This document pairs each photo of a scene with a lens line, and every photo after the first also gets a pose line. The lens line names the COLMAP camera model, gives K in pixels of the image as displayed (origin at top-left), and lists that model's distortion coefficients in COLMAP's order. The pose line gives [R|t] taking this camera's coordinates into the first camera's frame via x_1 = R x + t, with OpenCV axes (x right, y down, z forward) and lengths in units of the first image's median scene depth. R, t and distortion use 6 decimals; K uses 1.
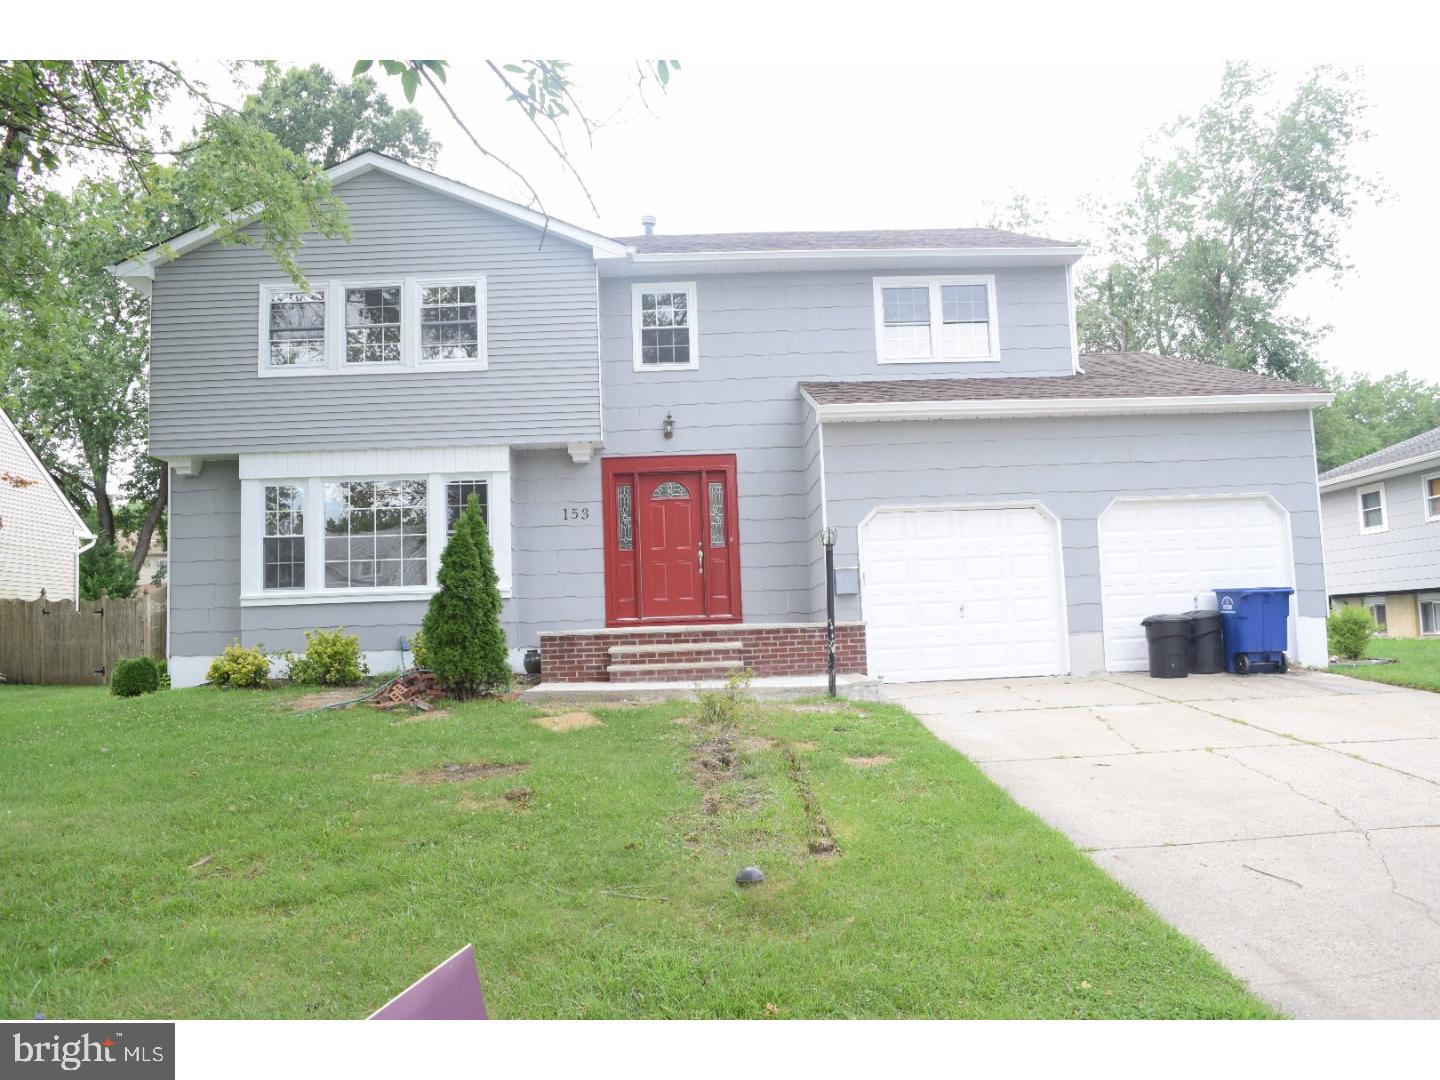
lens RADIAL K [[1125.6, 0, 726.9], [0, 1125.6, 536.2], [0, 0, 1]] dist [-0.091620, 0.009343]
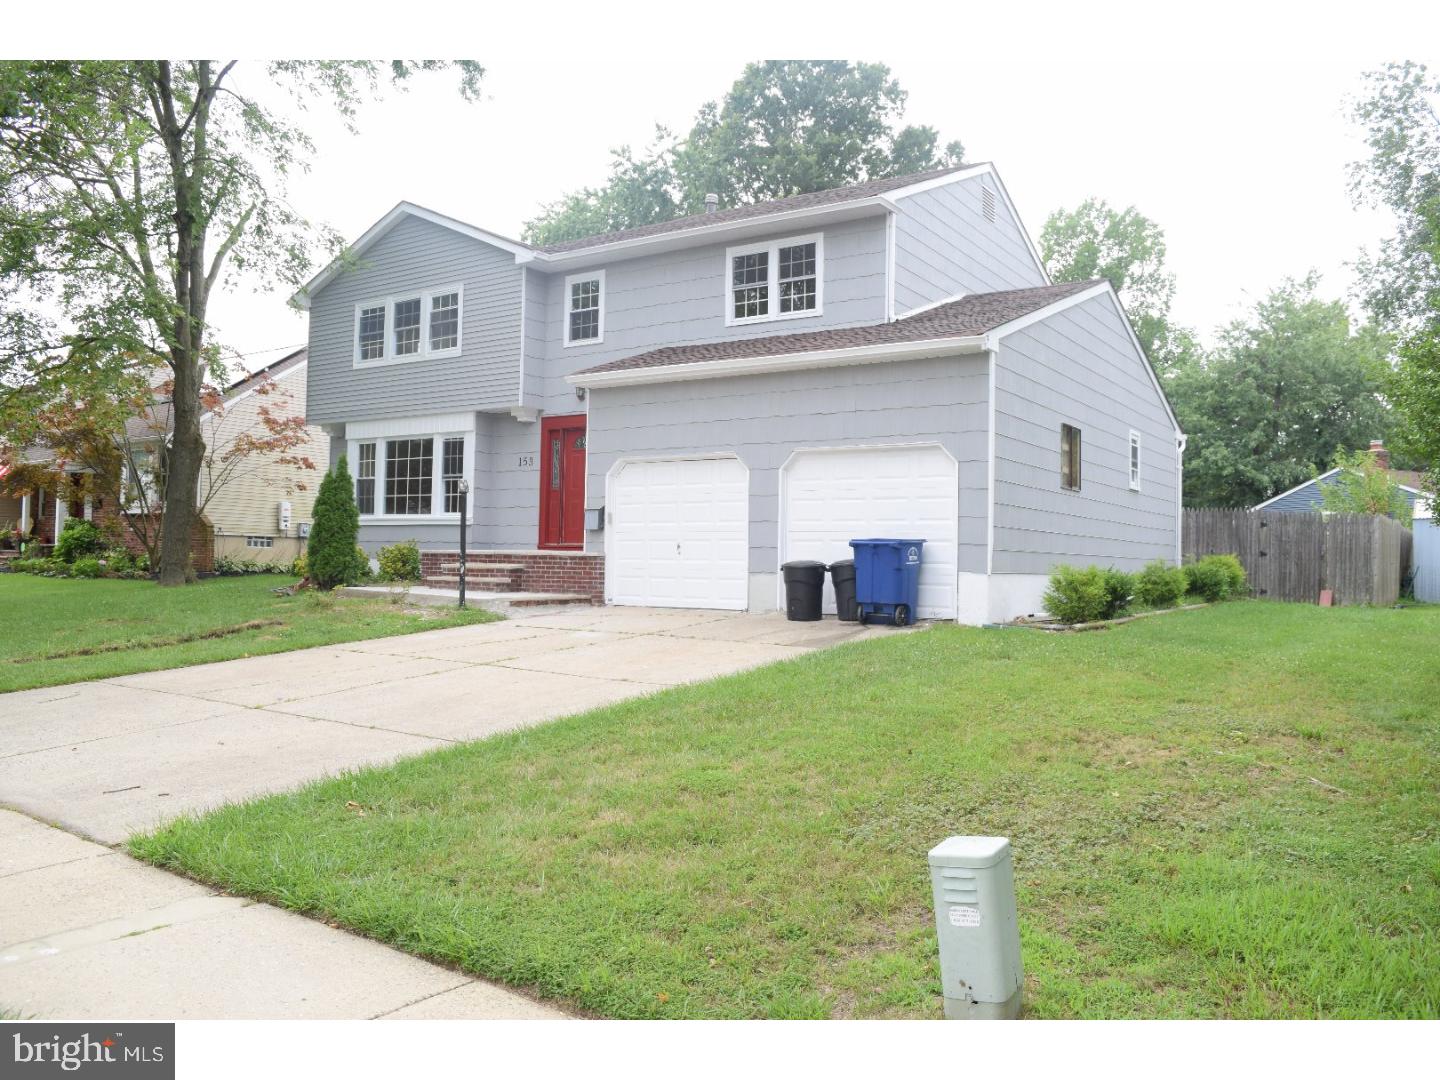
lens RADIAL K [[1125.6, 0, 721.0], [0, 1125.6, 547.4], [0, 0, 1]] dist [-0.091620, 0.009343]
pose [[0.808889, 0.043489, -0.586350, 0.834054], [0.004518, 0.996772, 0.080162, -0.024413], [0.587943, -0.067492, 0.806082, 0.081196]]
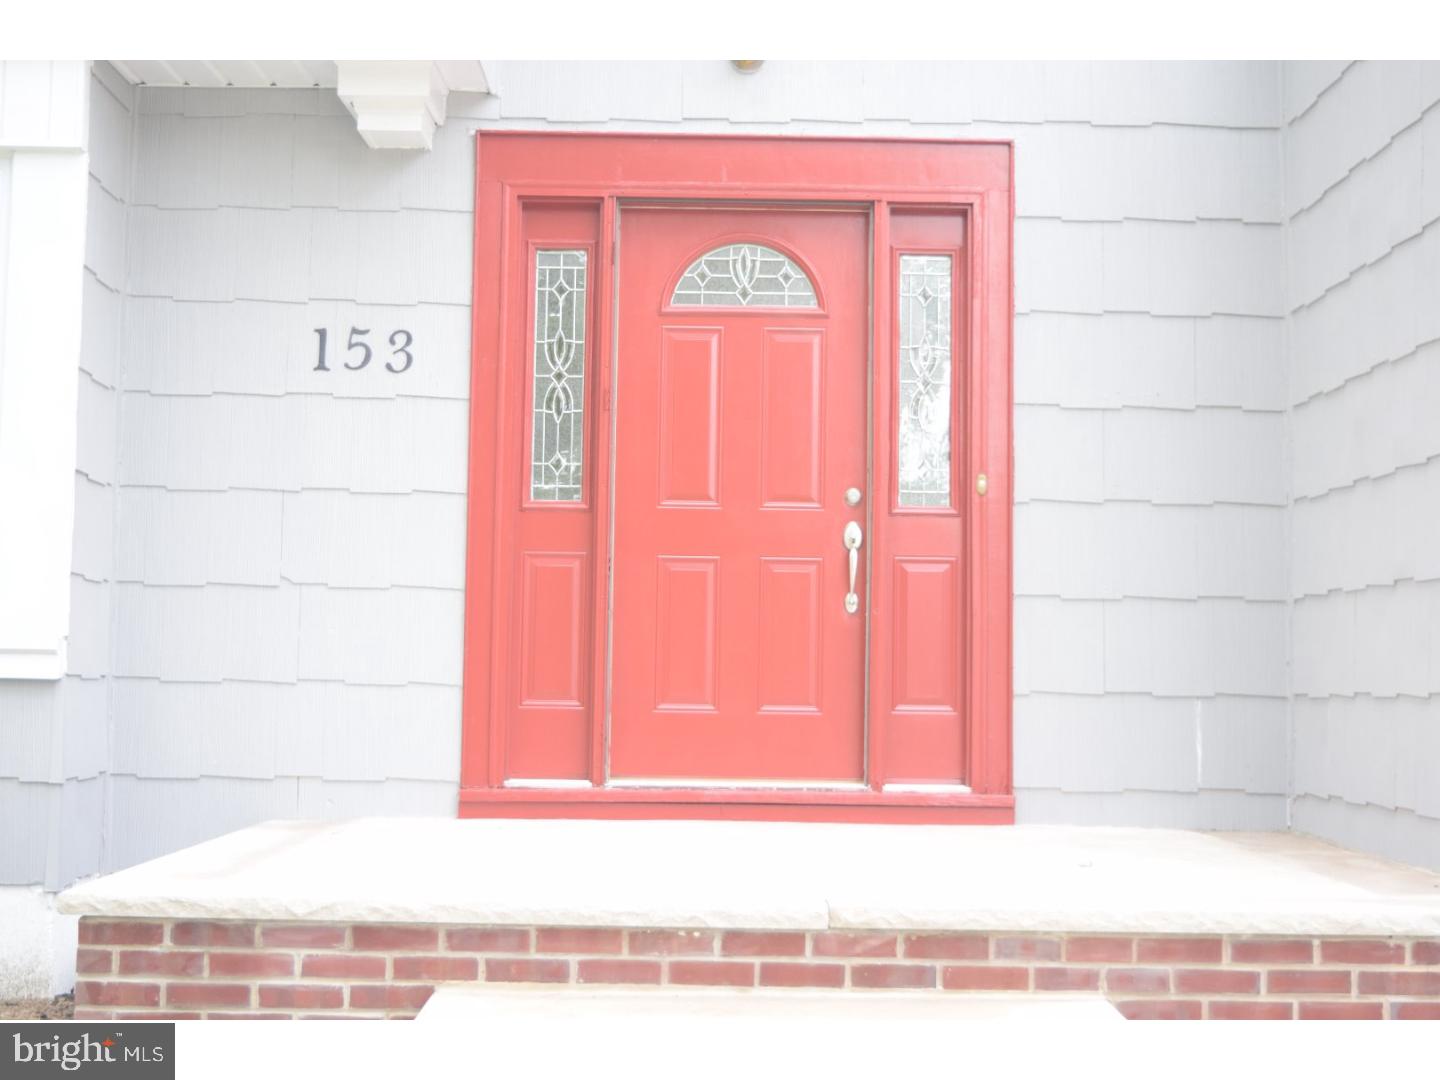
lens RADIAL K [[2128.9, 0, 720.3], [0, 2128.9, 534.5], [0, 0, 1]] dist [0.039377, 0.000000]
pose [[0.998422, 0.049064, -0.027304, -0.041229], [-0.048736, 0.998733, 0.012539, 0.011628], [0.027885, -0.011189, 0.999549, 0.541250]]
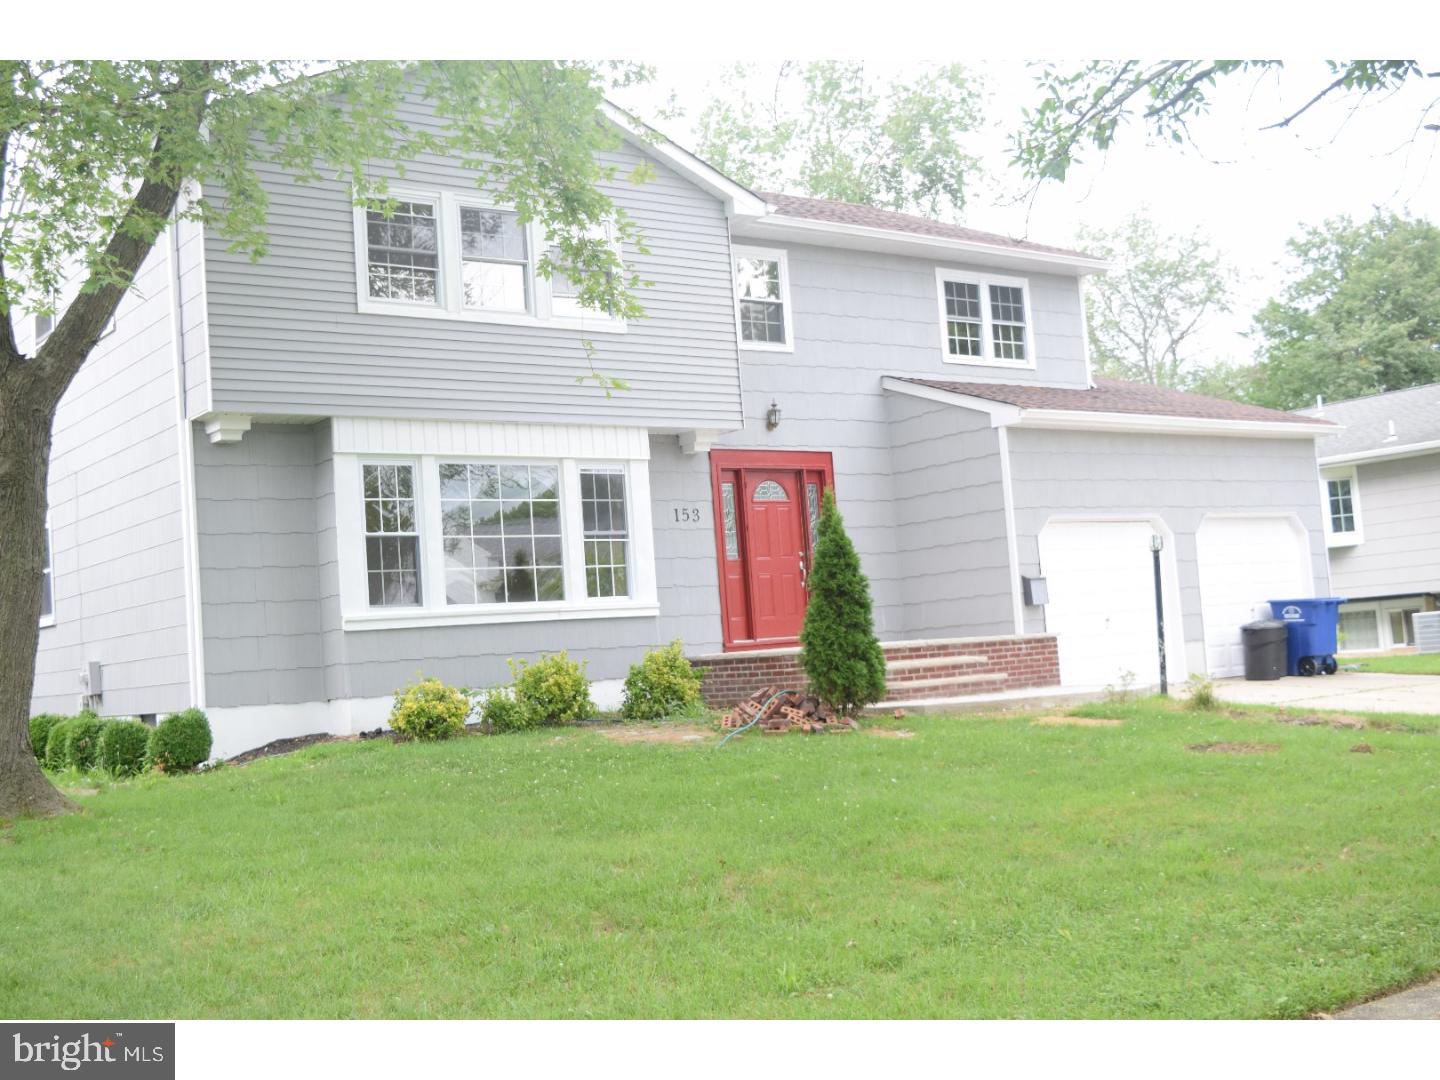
lens RADIAL K [[1677.3, 0, 718.1], [0, 1677.3, 544.0], [0, 0, 1]] dist [-0.065061, 0.000000]
pose [[0.820004, 0.018001, 0.572075, -0.840803], [-0.008318, 0.999775, -0.019536, 0.025964], [-0.572298, 0.011261, 0.819969, -0.025165]]
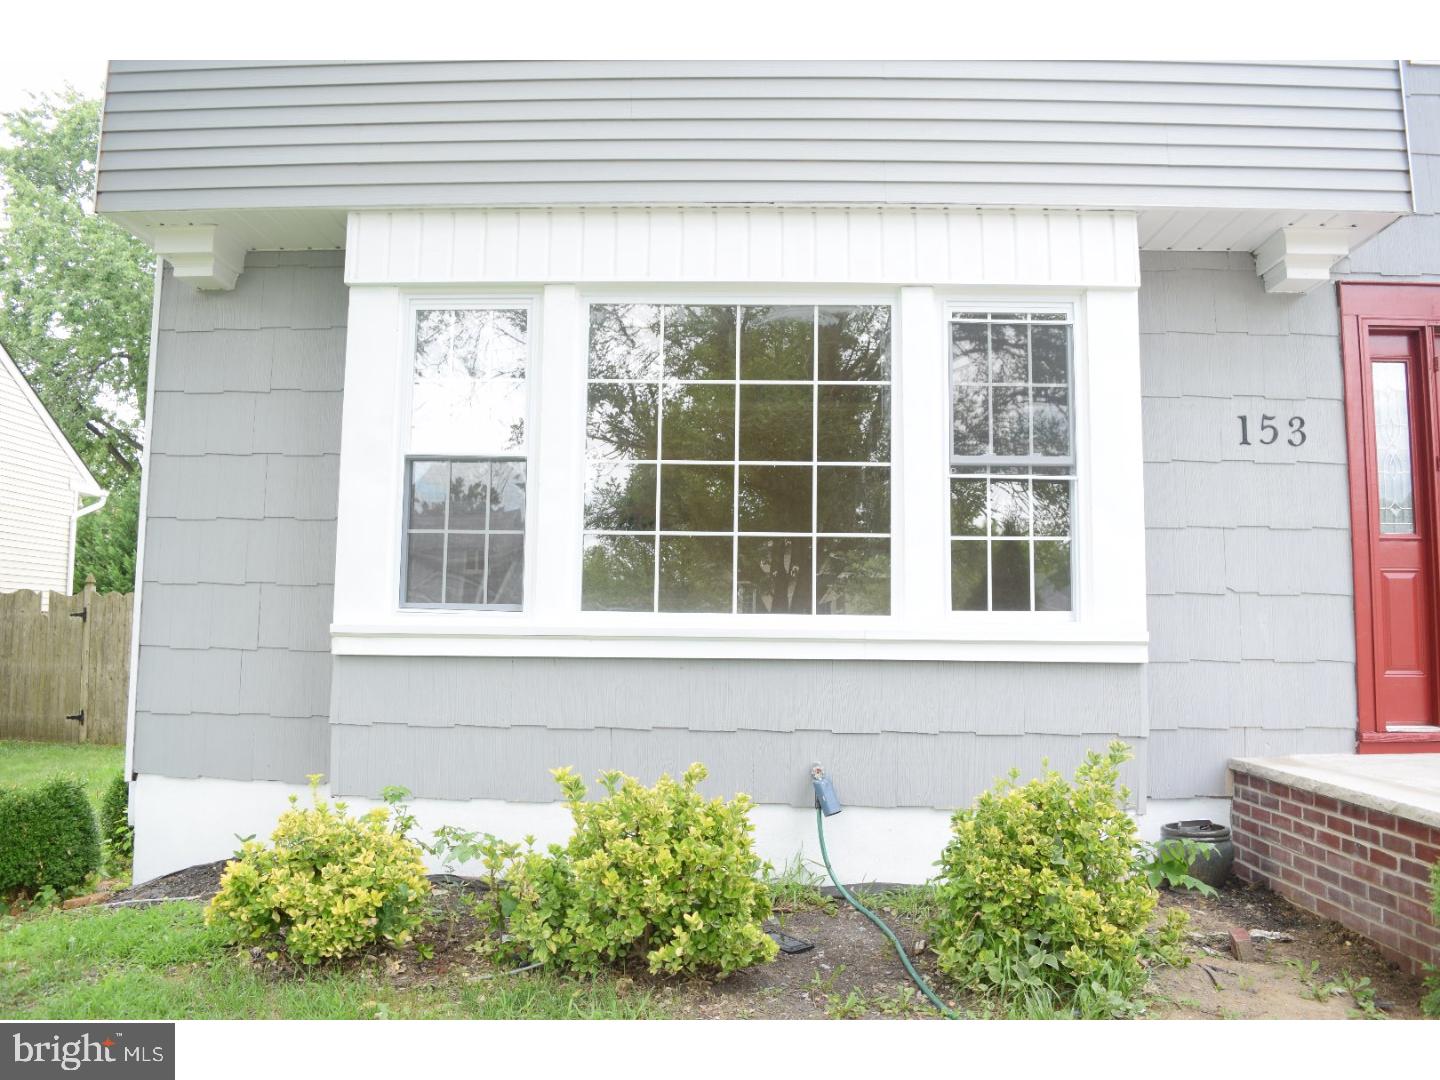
lens RADIAL K [[1125.6, 0, 724.4], [0, 1125.6, 539.3], [0, 0, 1]] dist [-0.091620, 0.009343]
pose [[0.997242, 0.041163, -0.061761, -0.293423], [-0.041256, 0.999149, -0.000224, 0.023071], [0.061700, 0.002772, 0.998091, 0.652241]]
